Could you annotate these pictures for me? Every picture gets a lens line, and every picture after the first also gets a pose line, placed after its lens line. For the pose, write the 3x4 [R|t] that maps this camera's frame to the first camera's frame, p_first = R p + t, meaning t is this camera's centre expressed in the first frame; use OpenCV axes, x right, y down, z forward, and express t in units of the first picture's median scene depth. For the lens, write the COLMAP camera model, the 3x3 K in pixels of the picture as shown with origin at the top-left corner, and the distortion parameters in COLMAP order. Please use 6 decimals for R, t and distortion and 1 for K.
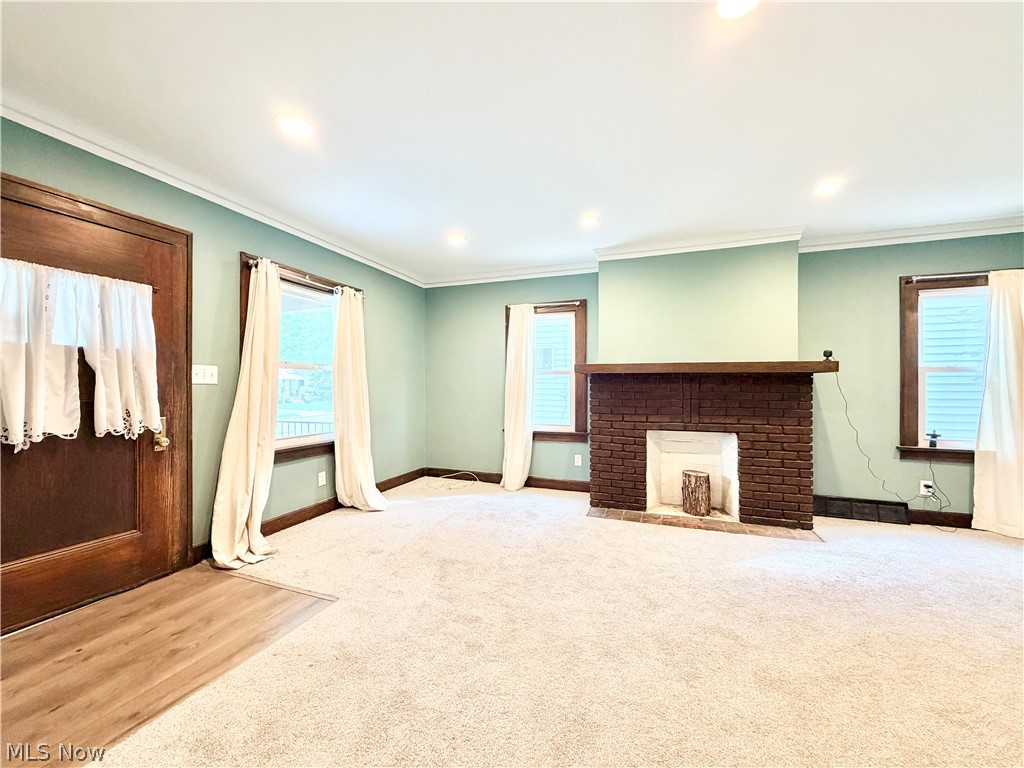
lens RADIAL K [[406.3, 0, 508.1], [0, 406.3, 386.3], [0, 0, 1]] dist [0.000153, 0.000375]
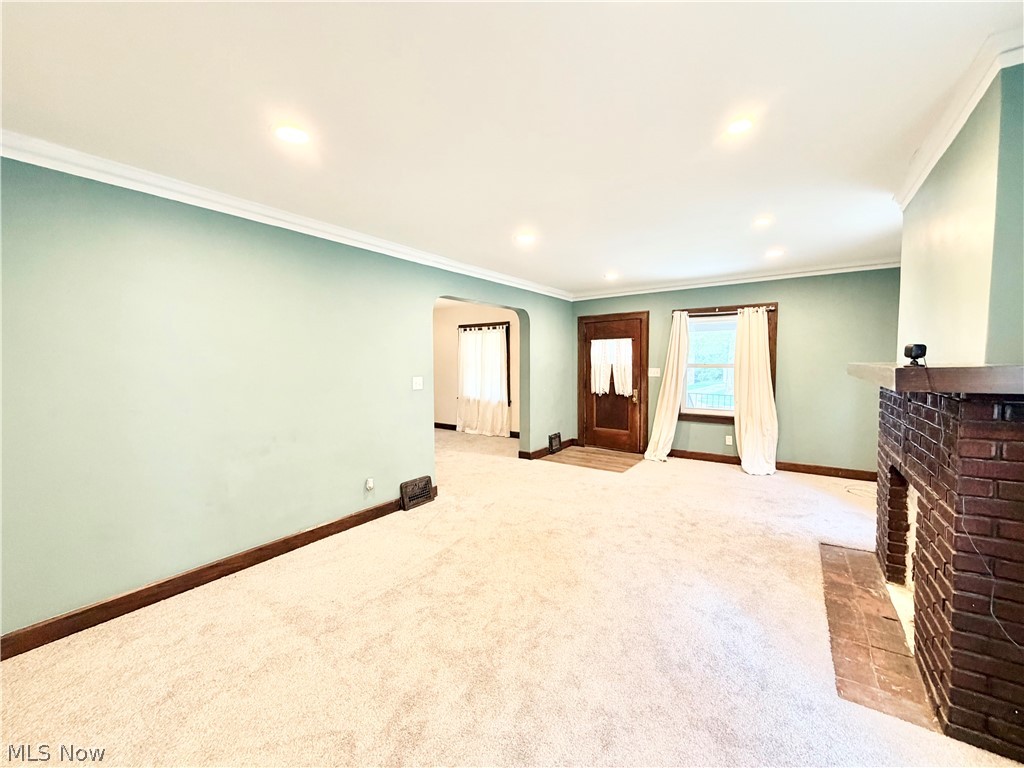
lens RADIAL K [[406.3, 0, 510.0], [0, 406.3, 385.5], [0, 0, 1]] dist [0.000153, 0.000375]
pose [[-0.254846, 0.053113, -0.965522, 1.309934], [0.003225, 0.998532, 0.054077, -0.065414], [0.966976, 0.010667, -0.254643, 0.652601]]
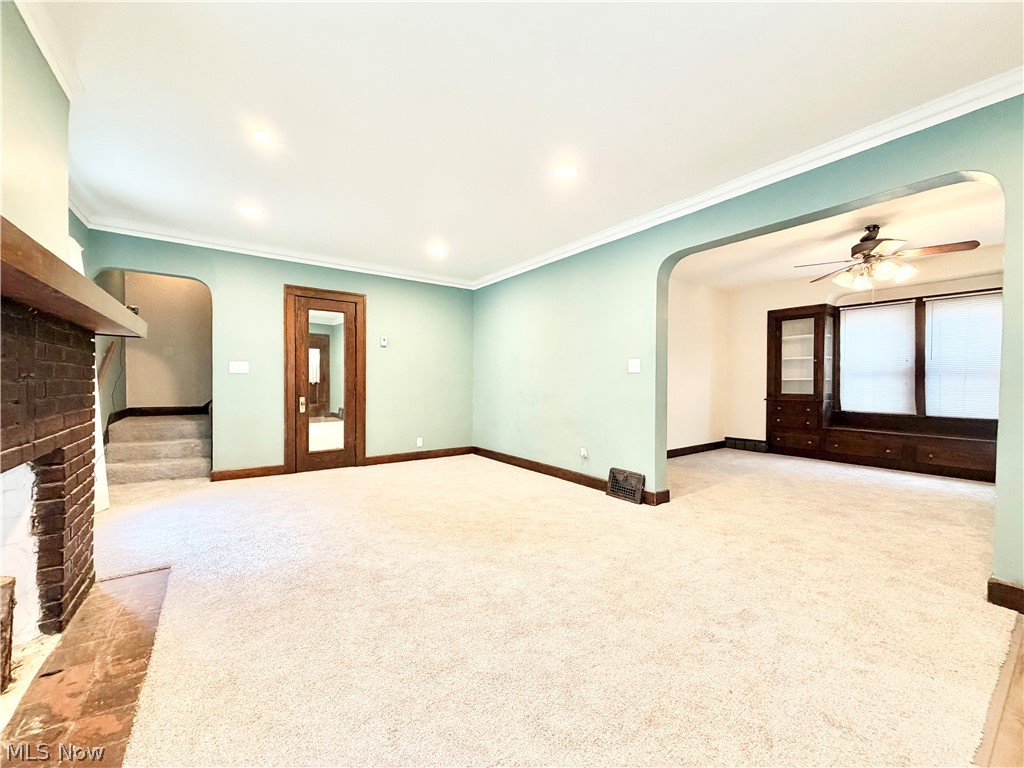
lens RADIAL K [[406.3, 0, 506.4], [0, 406.3, 382.4], [0, 0, 1]] dist [0.000153, 0.000375]
pose [[-0.825237, -0.012037, 0.564658, -0.142441], [-0.008007, 0.999922, 0.009615, 0.030603], [-0.564730, 0.003413, -0.825269, 1.179831]]
